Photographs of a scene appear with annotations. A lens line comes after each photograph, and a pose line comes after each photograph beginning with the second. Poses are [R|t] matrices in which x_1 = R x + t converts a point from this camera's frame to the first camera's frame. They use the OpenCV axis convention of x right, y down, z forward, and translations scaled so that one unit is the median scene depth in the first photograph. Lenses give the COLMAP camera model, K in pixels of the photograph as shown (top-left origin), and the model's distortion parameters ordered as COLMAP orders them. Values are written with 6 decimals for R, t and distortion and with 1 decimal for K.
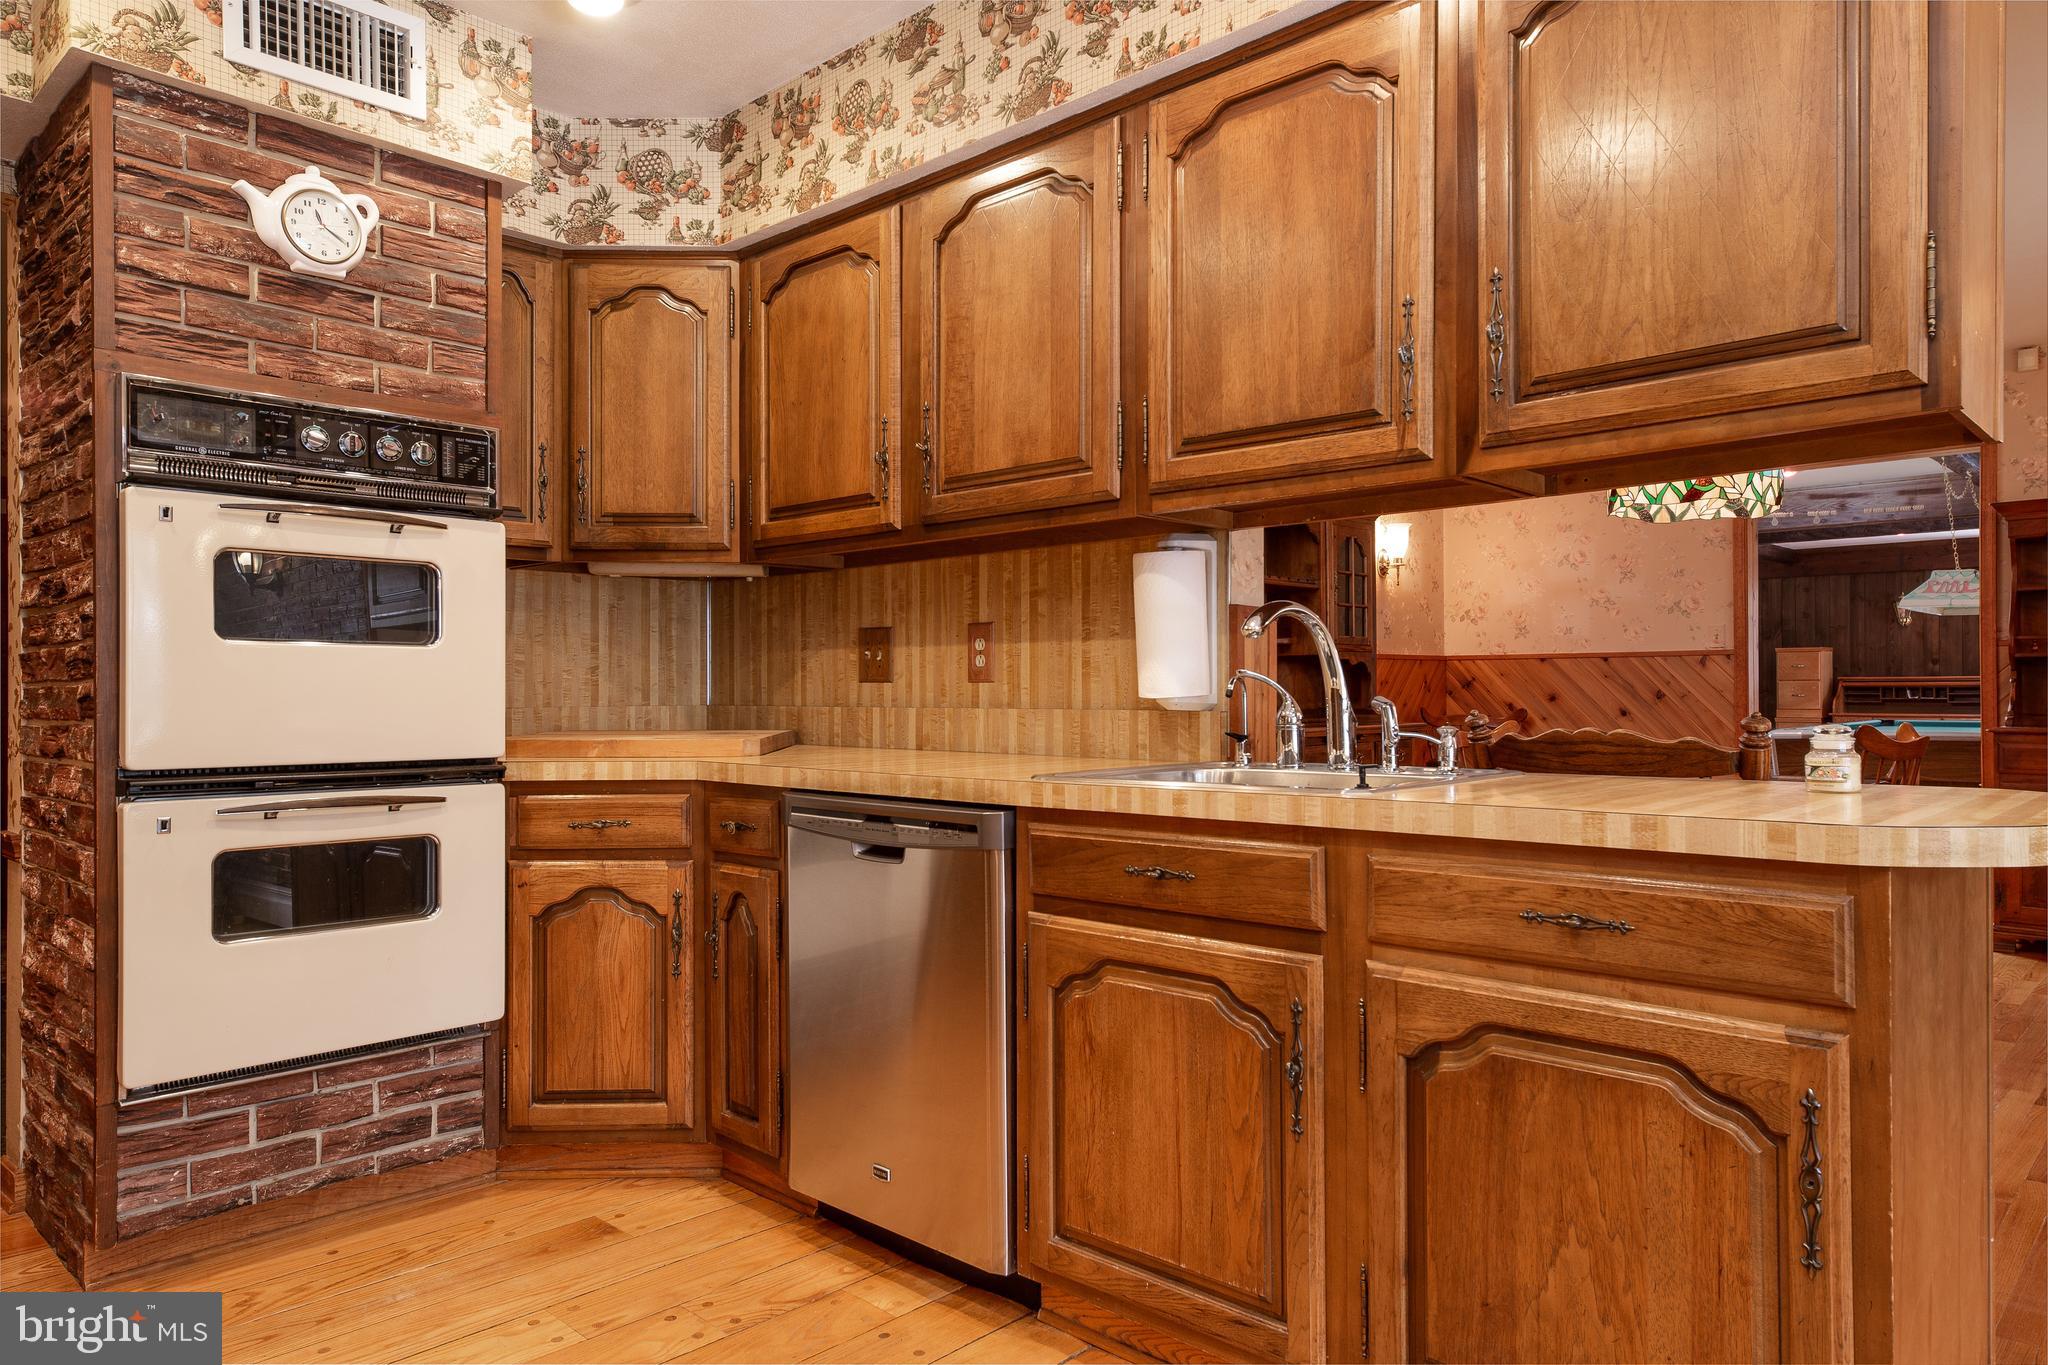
lens RADIAL K [[1314.0, 0, 1012.9], [0, 1314.0, 691.4], [0, 0, 1]] dist [0.002900, 0.017658]
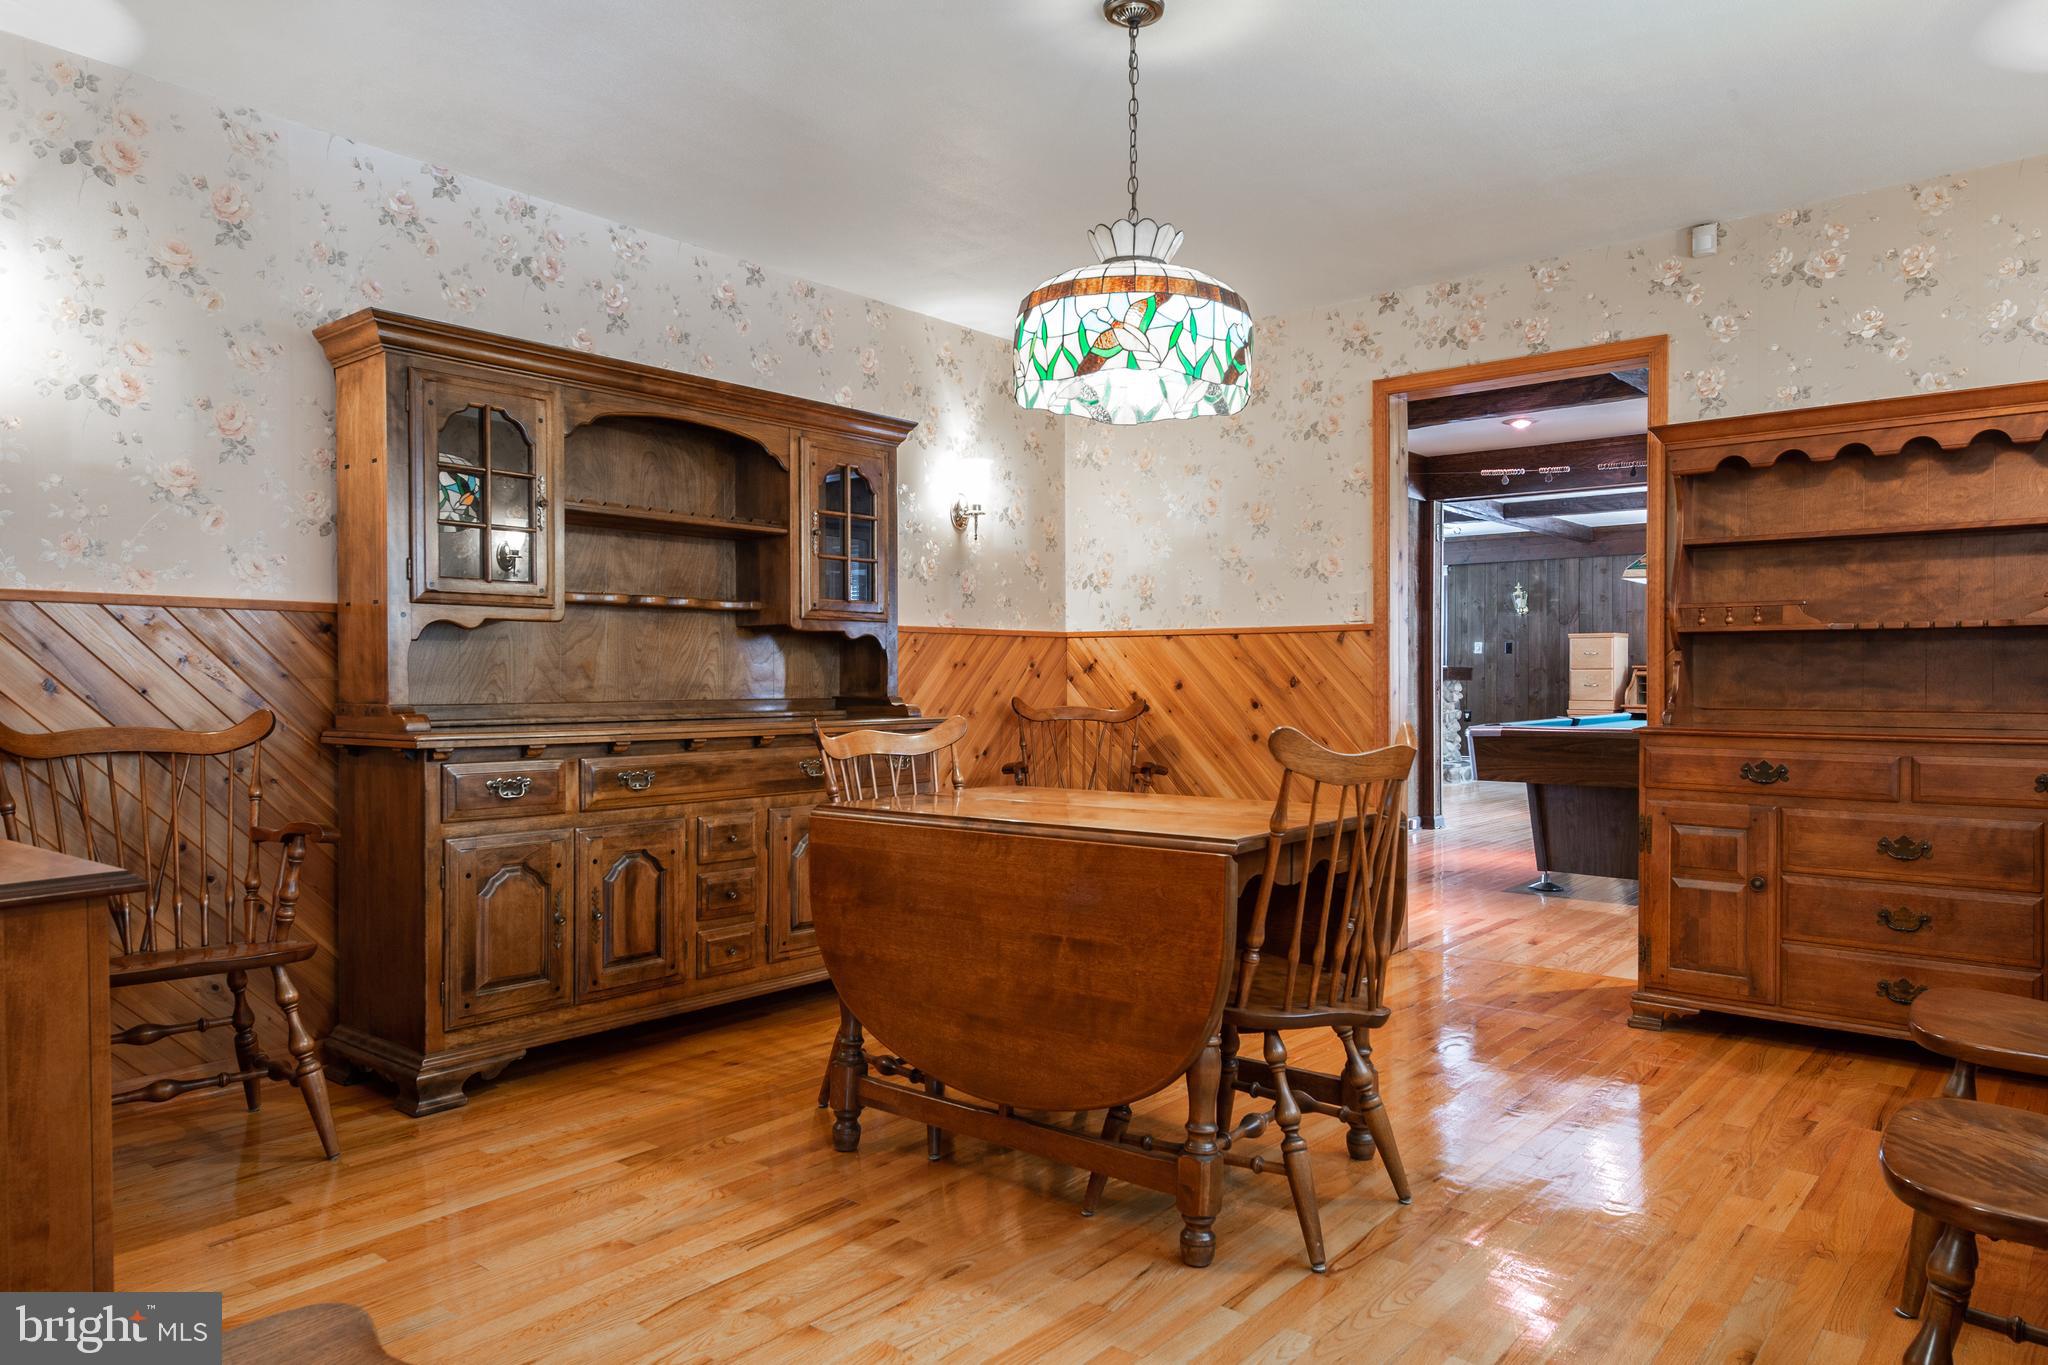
lens RADIAL K [[1314.0, 0, 1010.5], [0, 1314.0, 691.6], [0, 0, 1]] dist [0.002900, 0.017658]
pose [[0.997892, 0.004838, 0.064714, 0.267830], [-0.005470, 0.999939, 0.009584, 0.001884], [-0.064664, -0.009918, 0.997858, 0.225619]]
